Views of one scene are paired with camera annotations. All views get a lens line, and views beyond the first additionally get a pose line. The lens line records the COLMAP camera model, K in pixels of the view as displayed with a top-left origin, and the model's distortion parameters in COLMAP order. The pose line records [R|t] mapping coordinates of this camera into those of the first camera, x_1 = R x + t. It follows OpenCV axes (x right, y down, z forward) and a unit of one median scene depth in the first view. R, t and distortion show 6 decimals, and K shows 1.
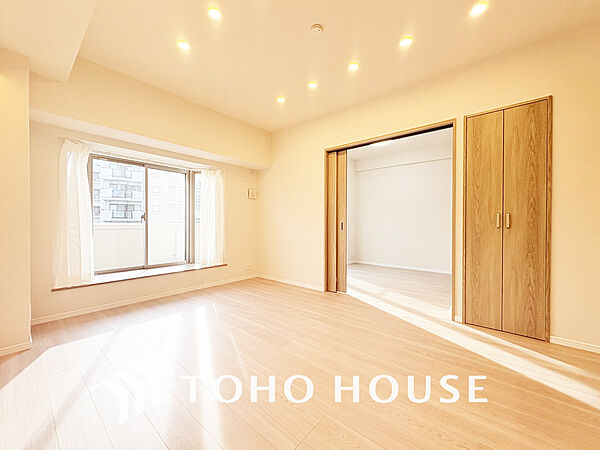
lens RADIAL K [[239.2, 0, 299.3], [0, 239.2, 222.4], [0, 0, 1]] dist [0.000980, -0.000015]
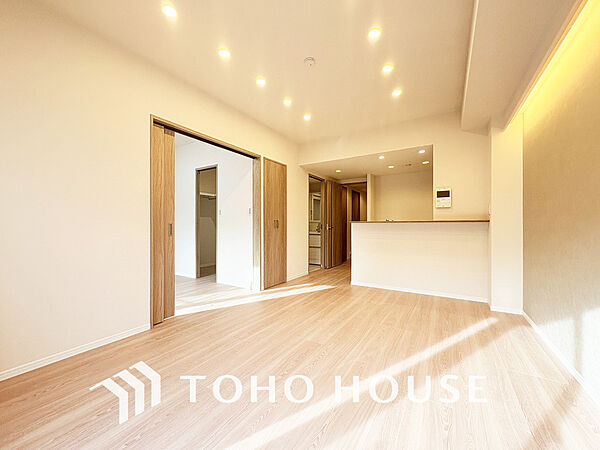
lens RADIAL K [[239.2, 0, 298.5], [0, 239.2, 222.9], [0, 0, 1]] dist [0.000980, -0.000015]
pose [[-0.139340, 0.004790, 0.990233, -0.912360], [-0.003907, 0.999978, -0.005387, -0.004047], [-0.990237, -0.004620, -0.139318, 1.025224]]
